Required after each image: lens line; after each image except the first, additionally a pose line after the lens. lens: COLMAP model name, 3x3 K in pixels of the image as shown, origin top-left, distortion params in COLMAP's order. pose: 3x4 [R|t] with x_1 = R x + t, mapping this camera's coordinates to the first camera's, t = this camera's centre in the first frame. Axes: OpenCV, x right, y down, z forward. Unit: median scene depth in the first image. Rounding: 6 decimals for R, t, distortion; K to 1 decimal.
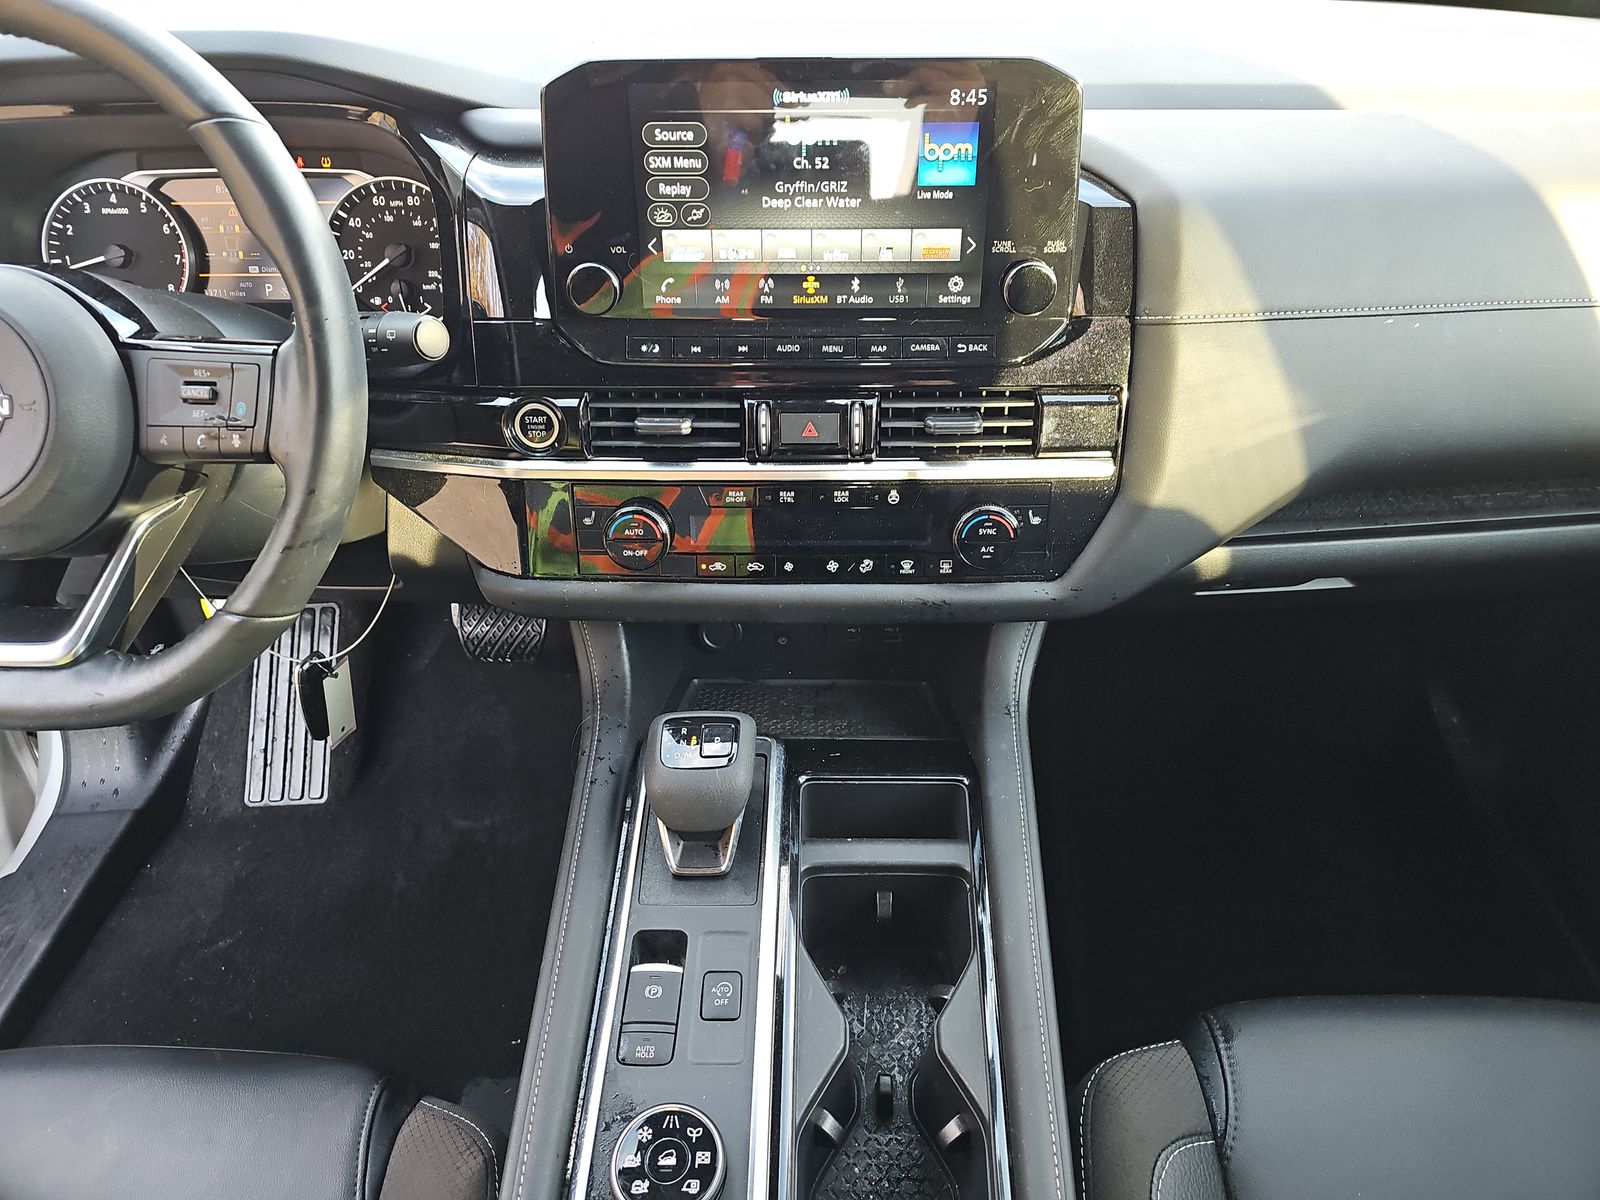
lens RADIAL K [[1036.6, 0, 794.8], [0, 1036.6, 609.8], [0, 0, 1]] dist [0.008964, -0.017739]
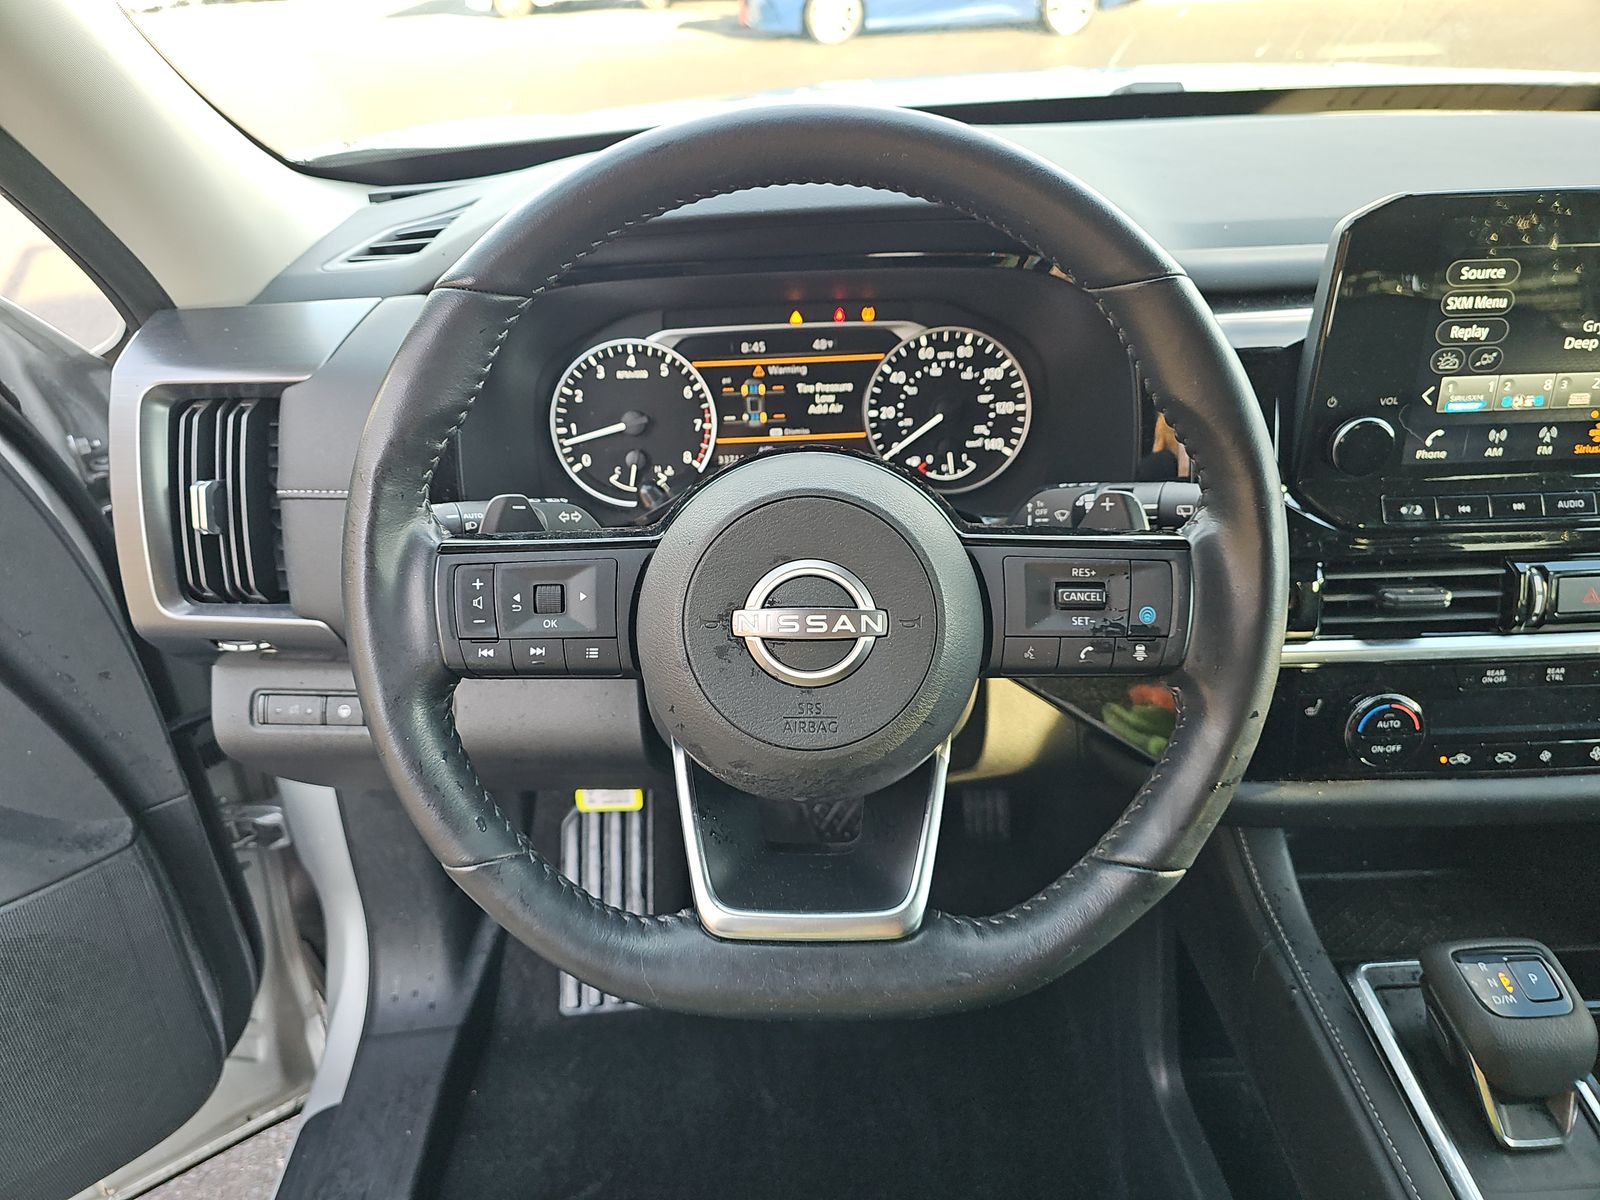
lens RADIAL K [[1036.6, 0, 773.1], [0, 1036.6, 607.6], [0, 0, 1]] dist [0.008964, -0.017739]
pose [[0.999213, -0.038934, 0.007553, -0.553974], [0.039532, 0.993038, -0.110962, -0.080080], [-0.003180, 0.111174, 0.993796, 0.128631]]
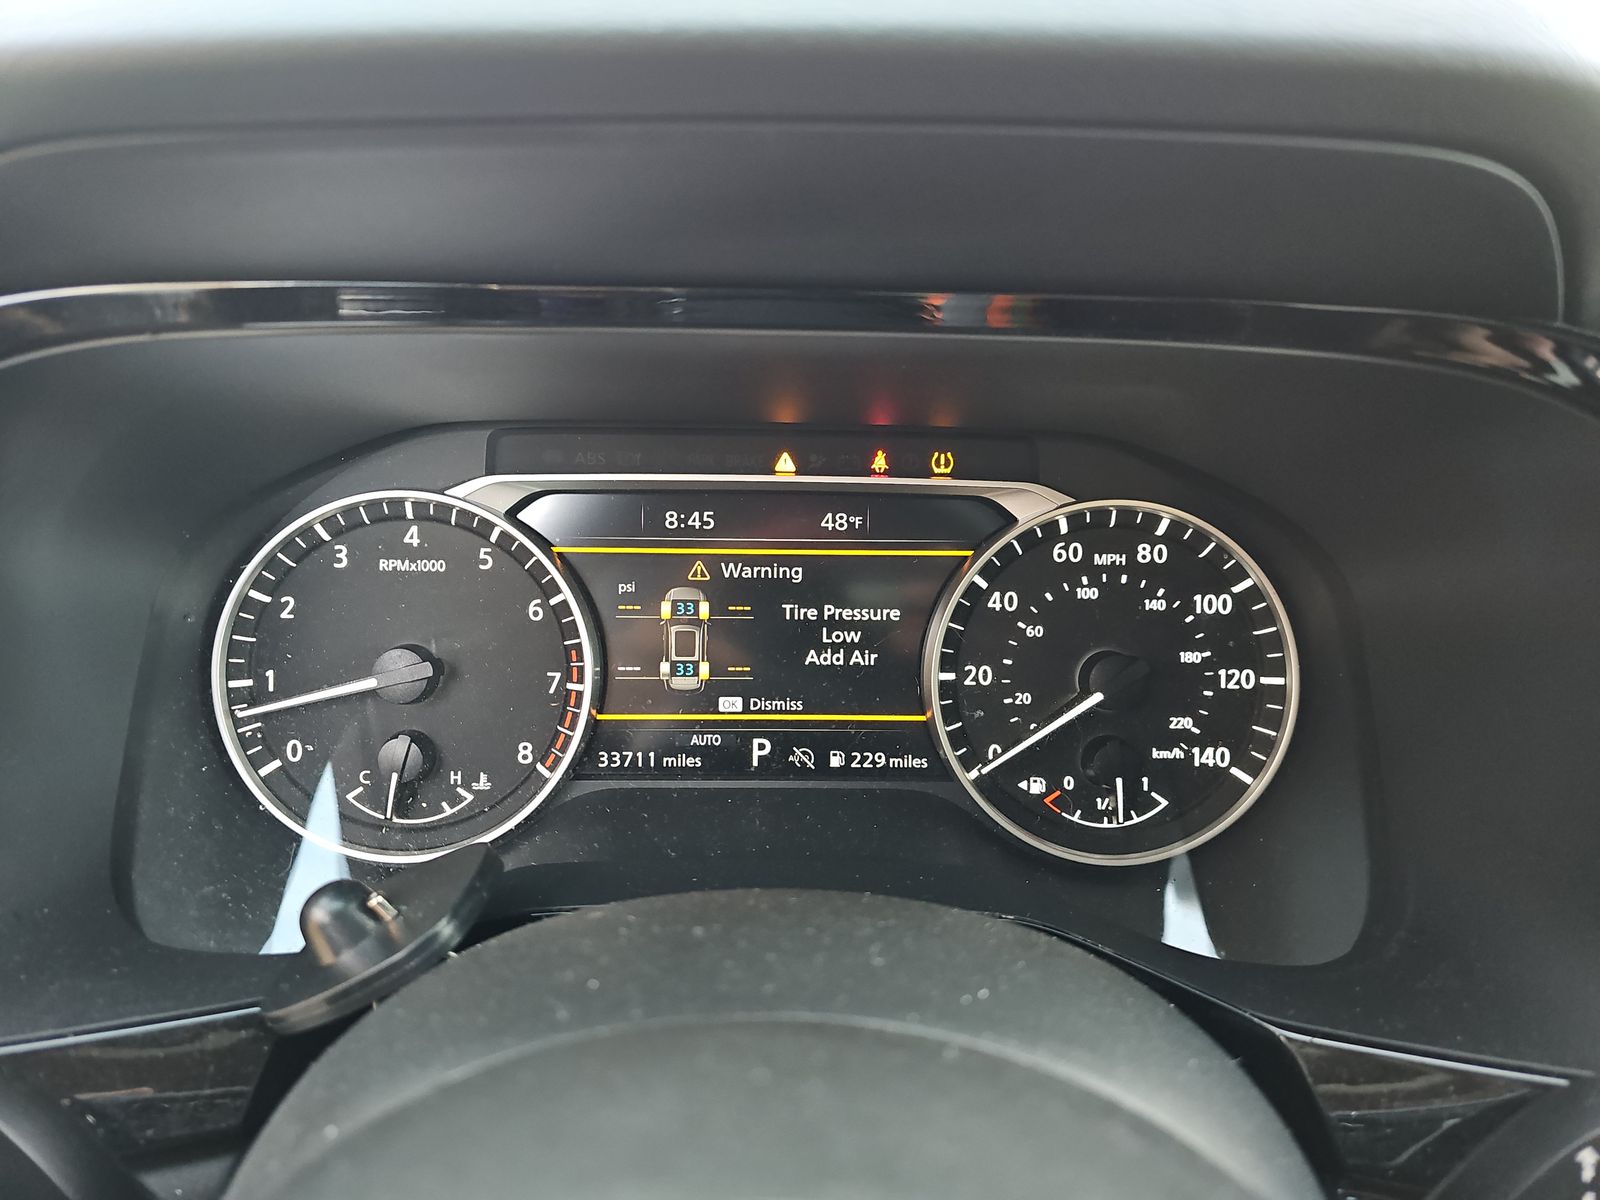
lens RADIAL K [[1036.6, 0, 782.7], [0, 1036.6, 605.7], [0, 0, 1]] dist [0.008964, -0.017739]
pose [[0.999408, 0.012327, 0.032116, -0.530820], [-0.003796, 0.967403, -0.253214, -0.271440], [-0.034191, 0.252943, 0.966877, 0.616623]]
